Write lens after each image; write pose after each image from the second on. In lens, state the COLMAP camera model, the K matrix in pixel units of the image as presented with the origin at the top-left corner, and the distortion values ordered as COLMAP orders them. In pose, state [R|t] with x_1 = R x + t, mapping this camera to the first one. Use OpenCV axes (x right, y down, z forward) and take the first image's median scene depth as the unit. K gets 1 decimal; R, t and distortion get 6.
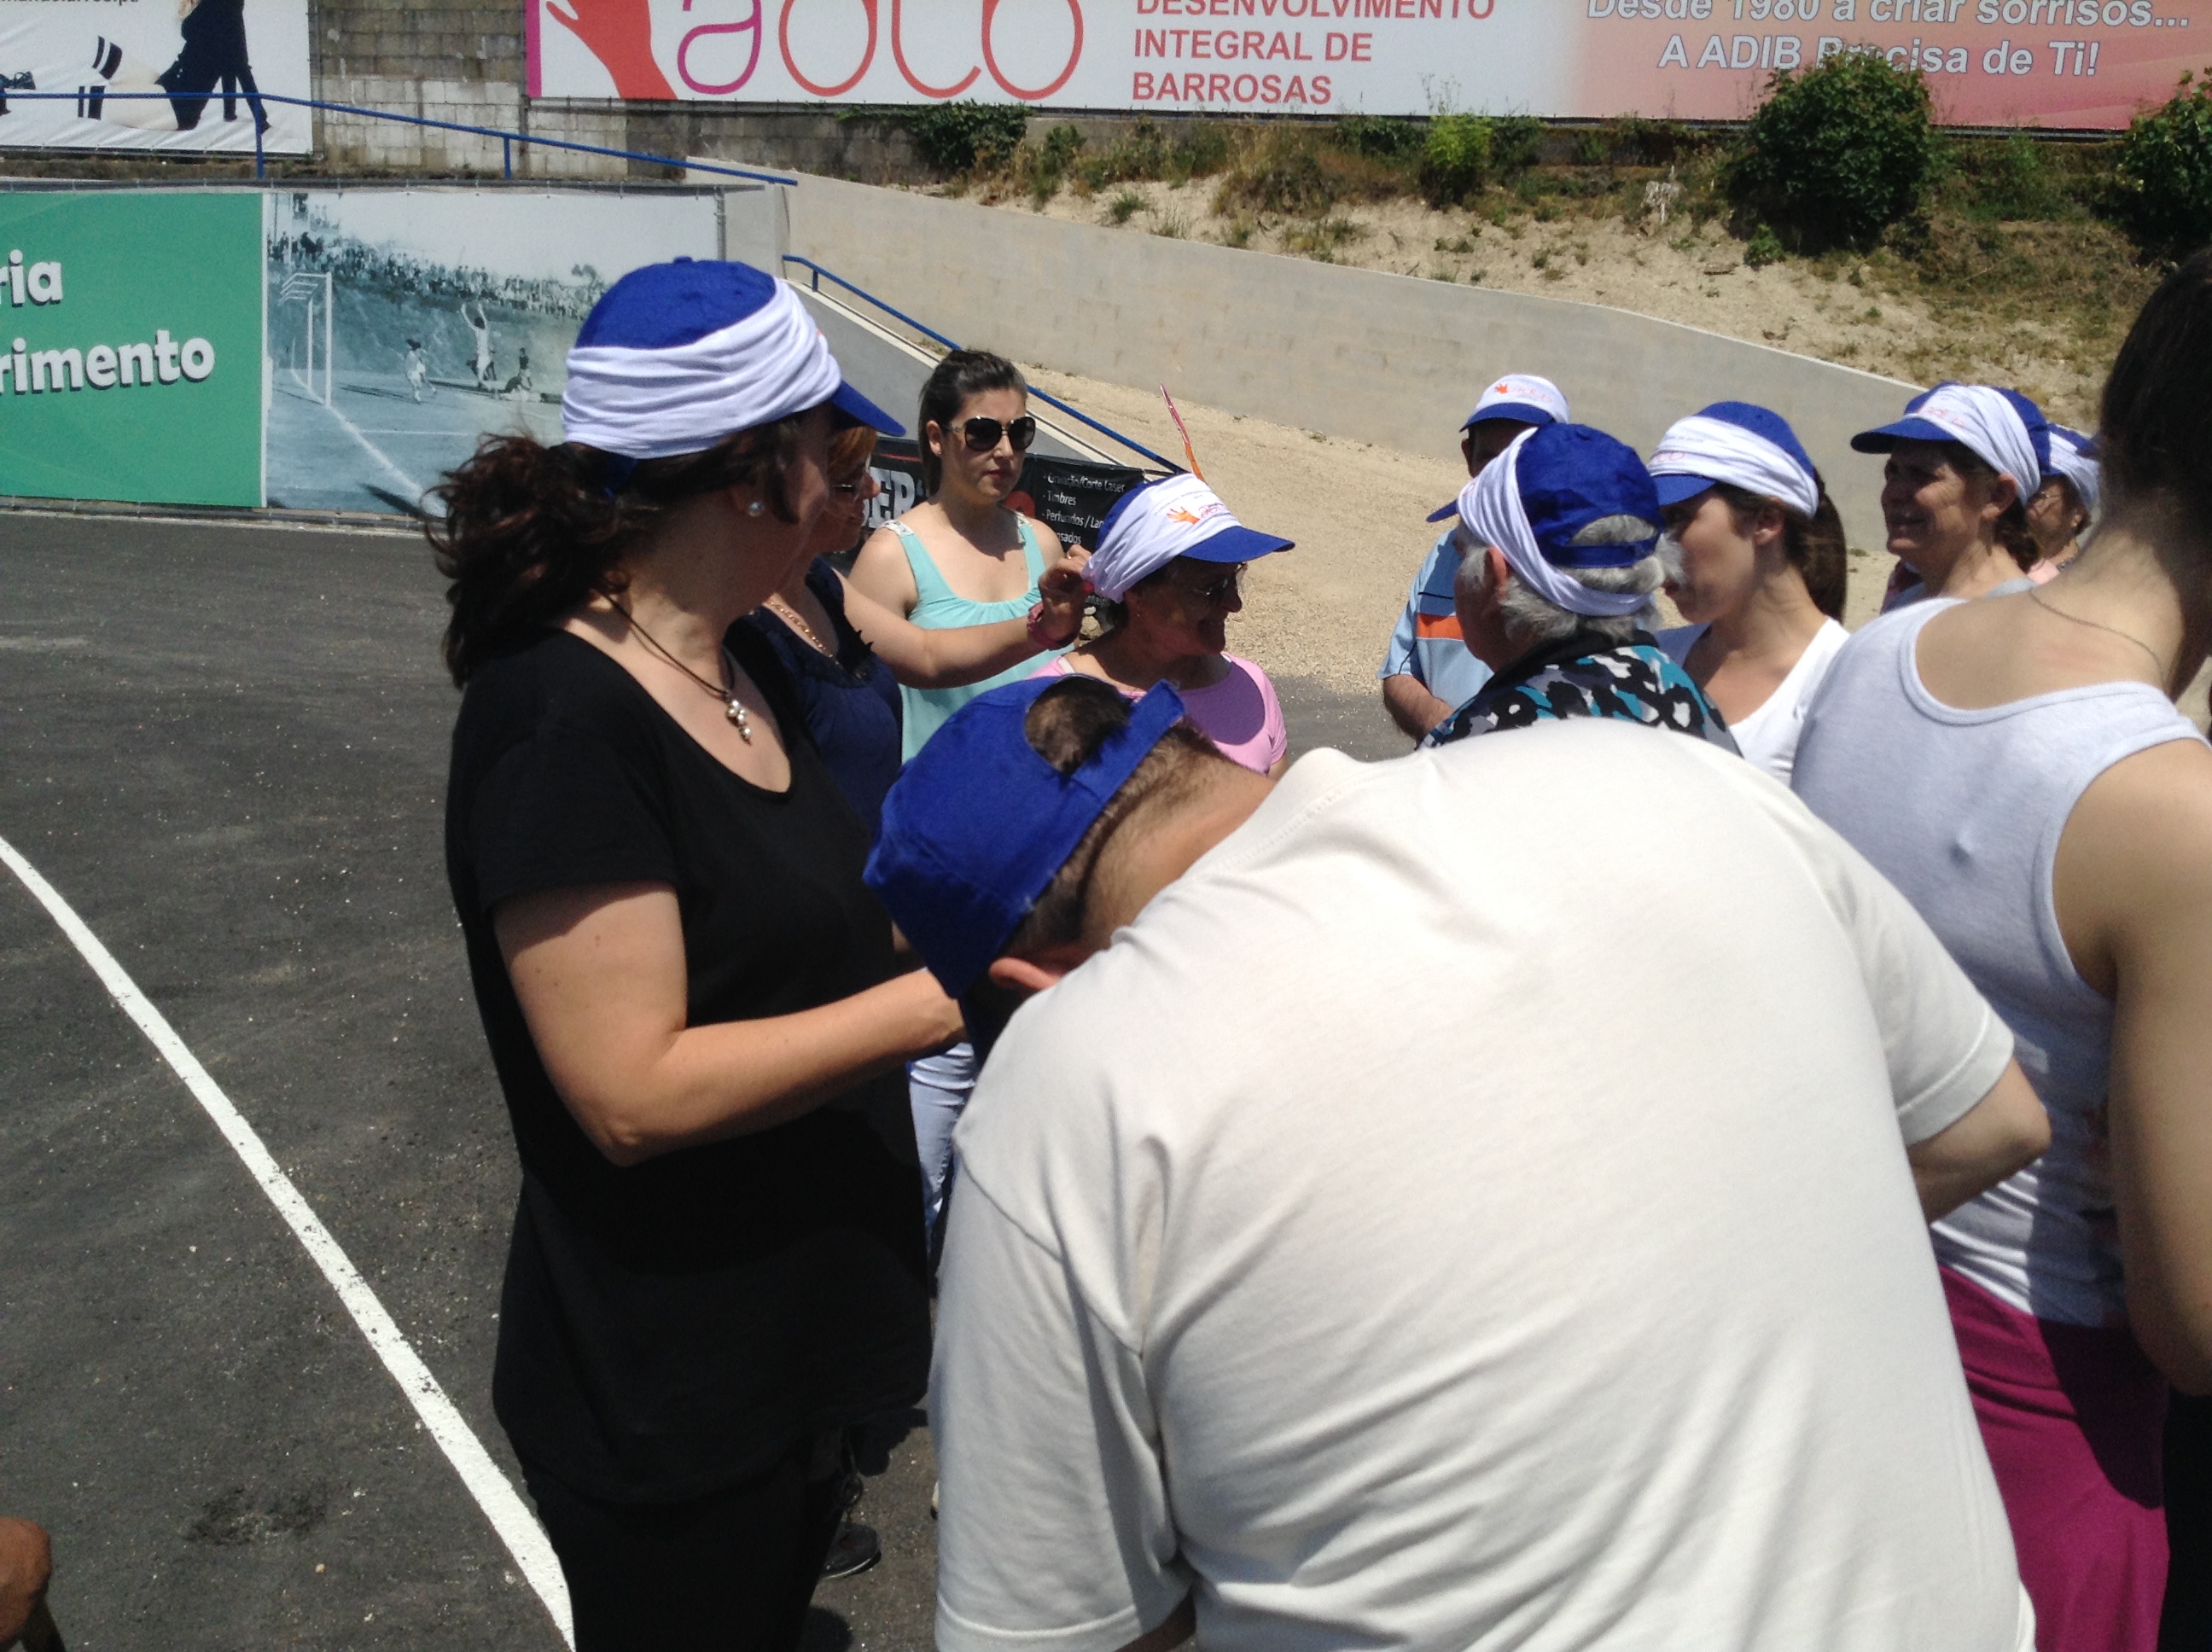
lens RADIAL K [[1974.7, 0, 1093.3], [0, 1974.7, 876.1], [0, 0, 1]] dist [0.079643, -0.150208]
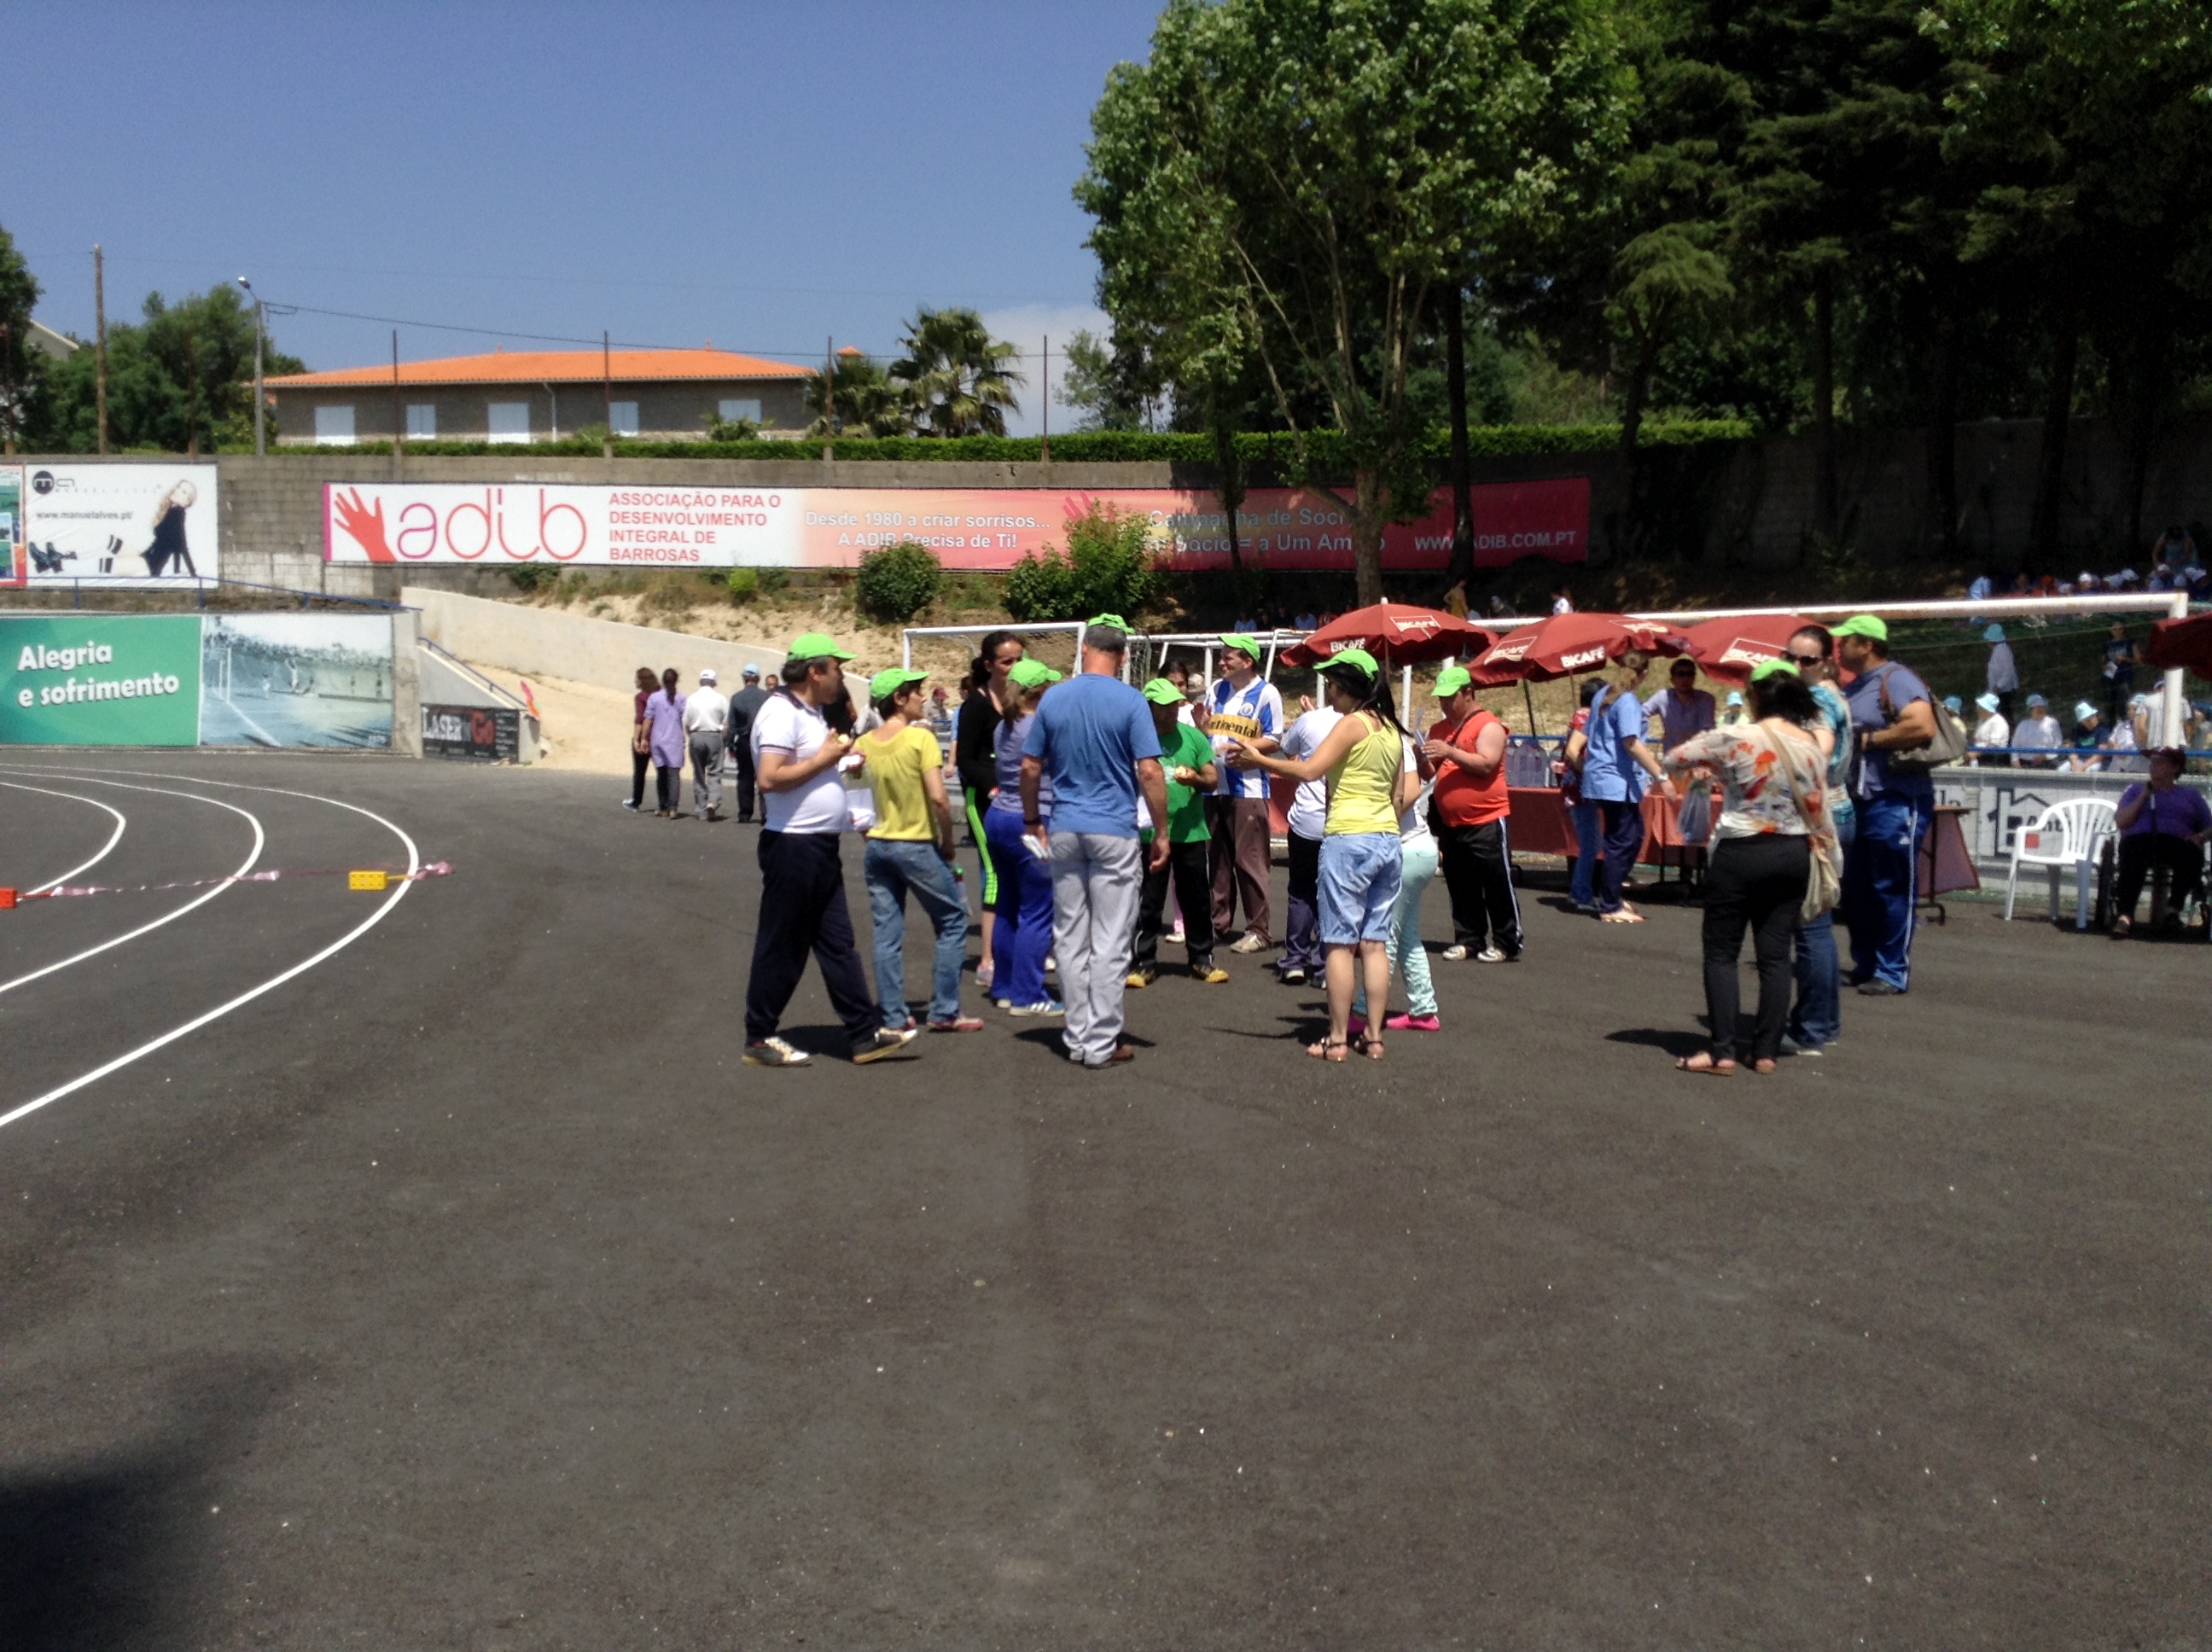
lens RADIAL K [[1974.7, 0, 1127.9], [0, 1974.7, 886.4], [0, 0, 1]] dist [0.079643, -0.150208]
pose [[0.996309, -0.034563, 0.078574, 0.407589], [0.045808, 0.988200, -0.146161, 0.313894], [-0.072595, 0.149221, 0.986135, -1.154261]]
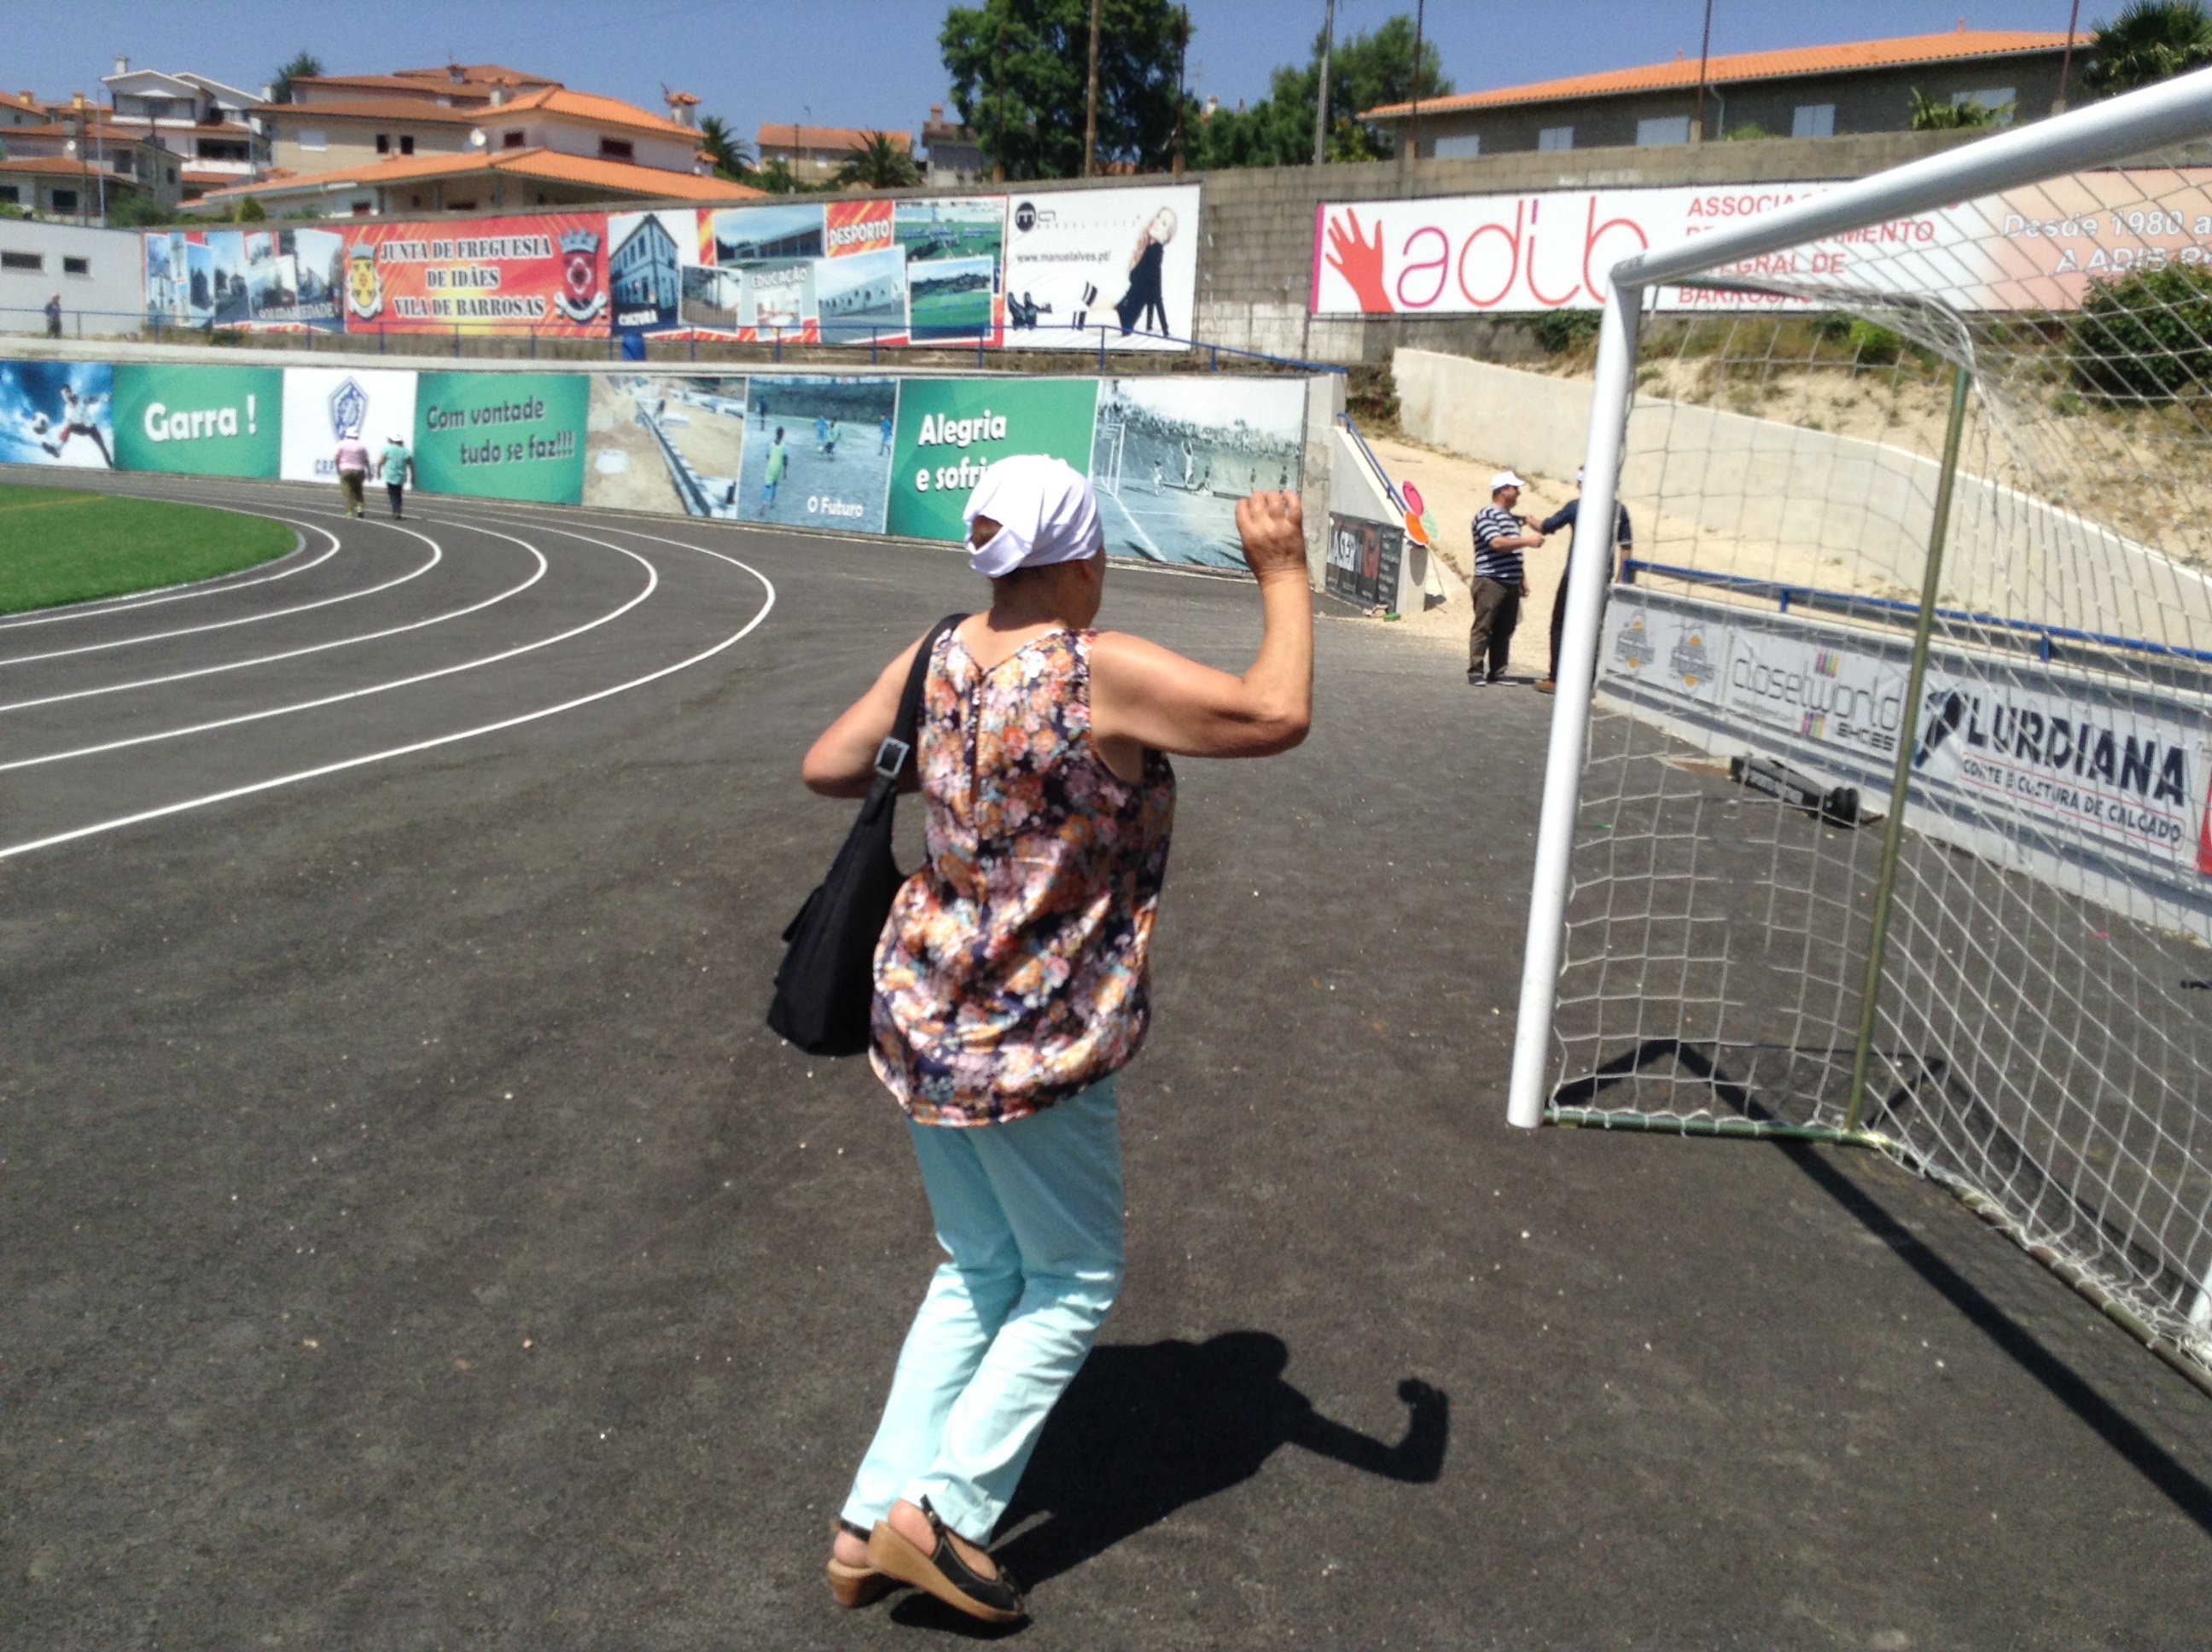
lens RADIAL K [[1974.7, 0, 1074.6], [0, 1974.7, 867.1], [0, 0, 1]] dist [0.079643, -0.150208]
pose [[0.847808, 0.118643, -0.516860, 0.447193], [-0.155214, 0.987486, -0.027925, 0.121076], [0.507079, 0.103899, 0.855614, -0.413742]]
